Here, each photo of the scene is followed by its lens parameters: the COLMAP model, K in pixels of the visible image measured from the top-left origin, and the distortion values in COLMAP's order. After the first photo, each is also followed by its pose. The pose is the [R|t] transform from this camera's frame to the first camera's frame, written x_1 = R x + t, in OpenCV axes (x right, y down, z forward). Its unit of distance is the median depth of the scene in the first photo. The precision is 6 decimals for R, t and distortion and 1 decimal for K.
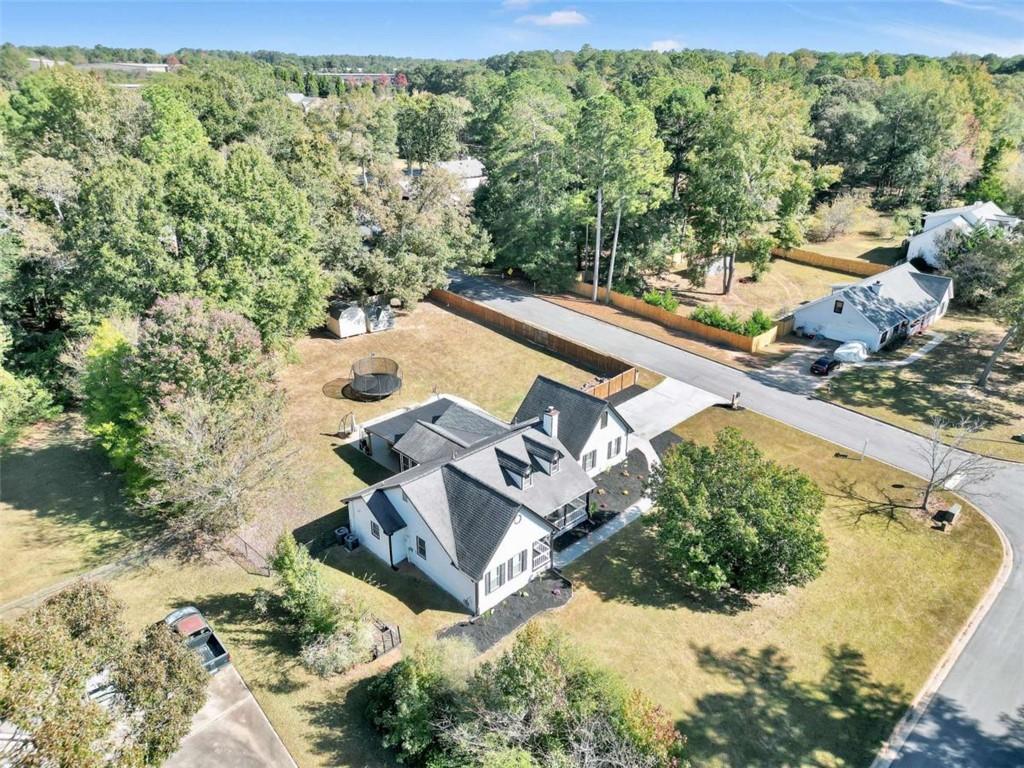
lens RADIAL K [[733.9, 0, 512.0], [0, 733.9, 384.0], [0, 0, 1]] dist [0.020101, -0.006711]
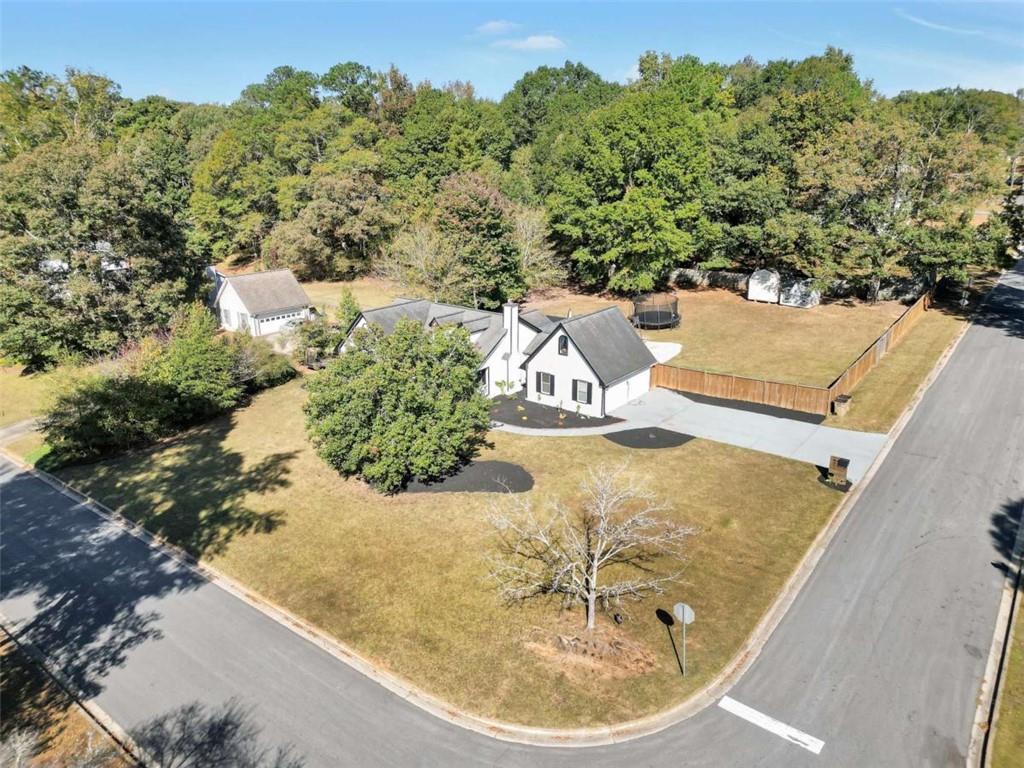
lens RADIAL K [[713.0, 0, 511.2], [0, 713.0, 398.0], [0, 0, 1]] dist [0.072851, -0.076016]
pose [[0.128754, 0.312896, -0.941020, 1.009146], [-0.381953, 0.891356, 0.244123, -0.087672], [0.915169, 0.327994, 0.234277, 0.786705]]
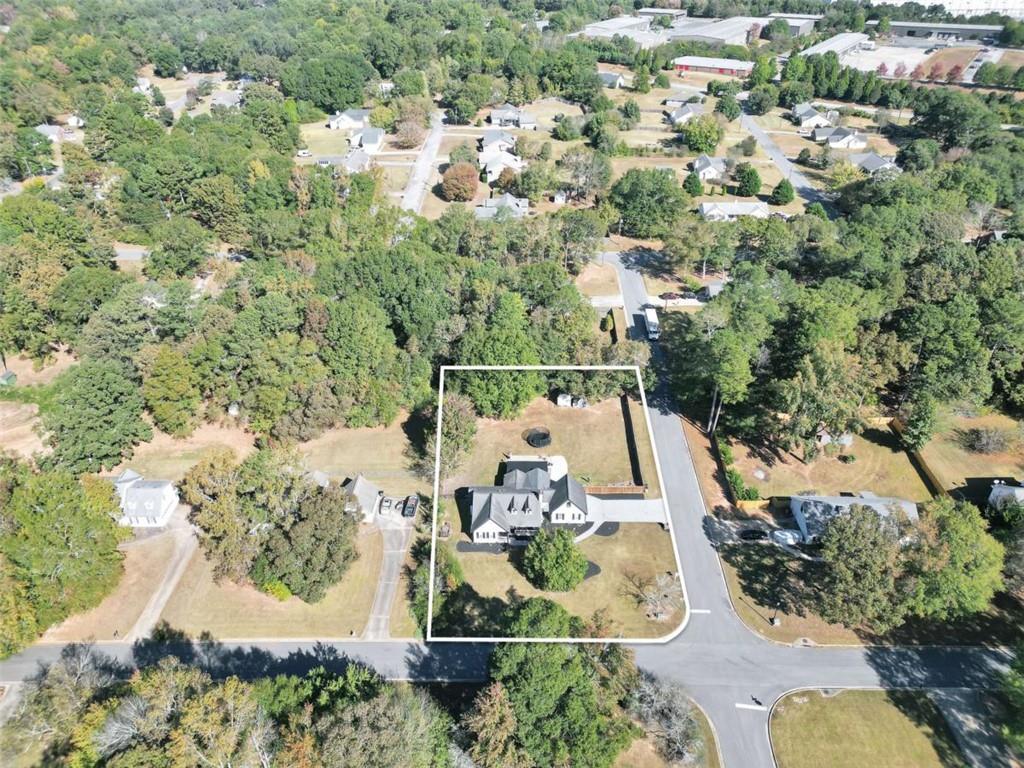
lens RADIAL K [[733.9, 0, 512.0], [0, 733.9, 384.0], [0, 0, 1]] dist [0.020101, -0.006711]
pose [[0.702177, 0.391732, -0.594553, 1.342151], [-0.286337, 0.919905, 0.267928, -0.959954], [0.651888, -0.017890, 0.758104, -1.009444]]
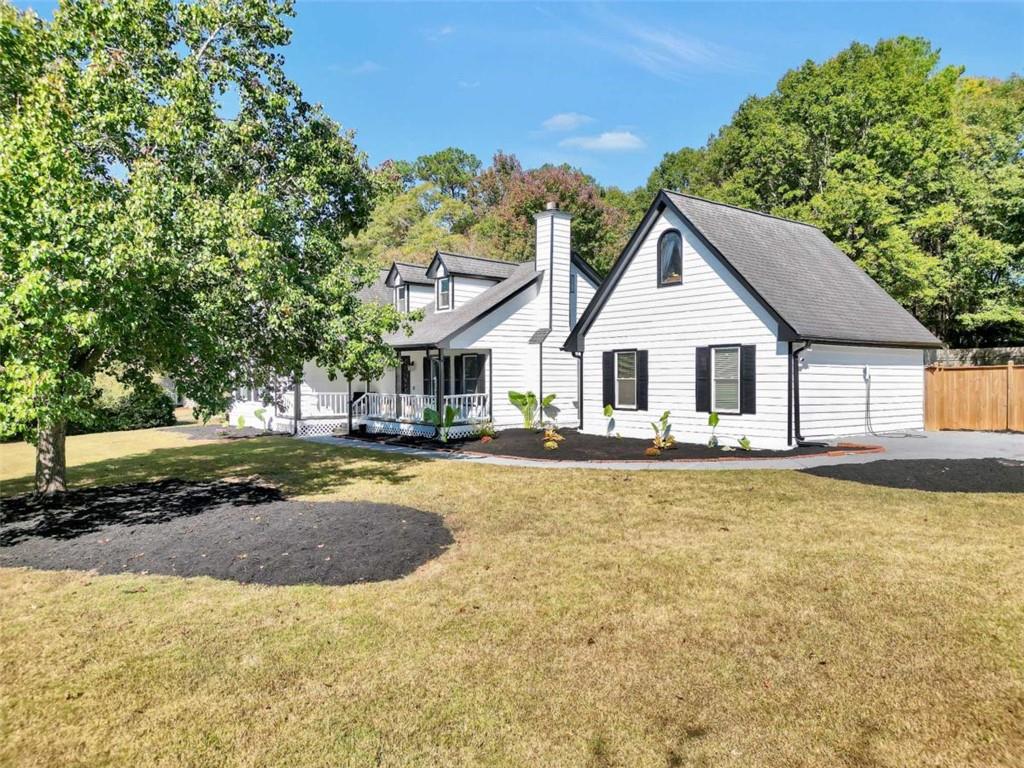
lens RADIAL K [[733.9, 0, 512.0], [0, 733.9, 384.0], [0, 0, 1]] dist [0.020101, -0.006711]
pose [[-0.091952, -0.005786, -0.995747, 0.482743], [-0.397137, 0.917224, 0.031344, 0.123719], [0.913141, 0.398329, -0.086639, 1.026589]]
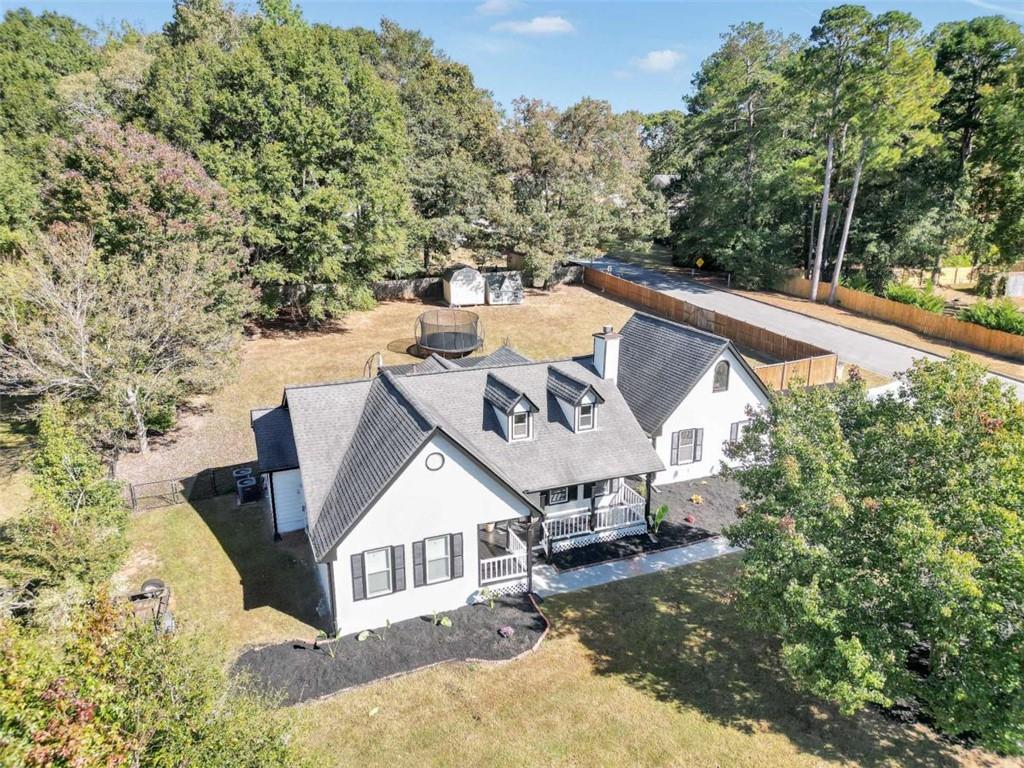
lens RADIAL K [[713.0, 0, 511.2], [0, 713.0, 398.0], [0, 0, 1]] dist [0.072851, -0.076016]
pose [[0.924315, 0.098702, -0.368646, 0.189672], [-0.139844, 0.986385, -0.086539, 0.142328], [0.355085, 0.131542, 0.925533, 0.447718]]
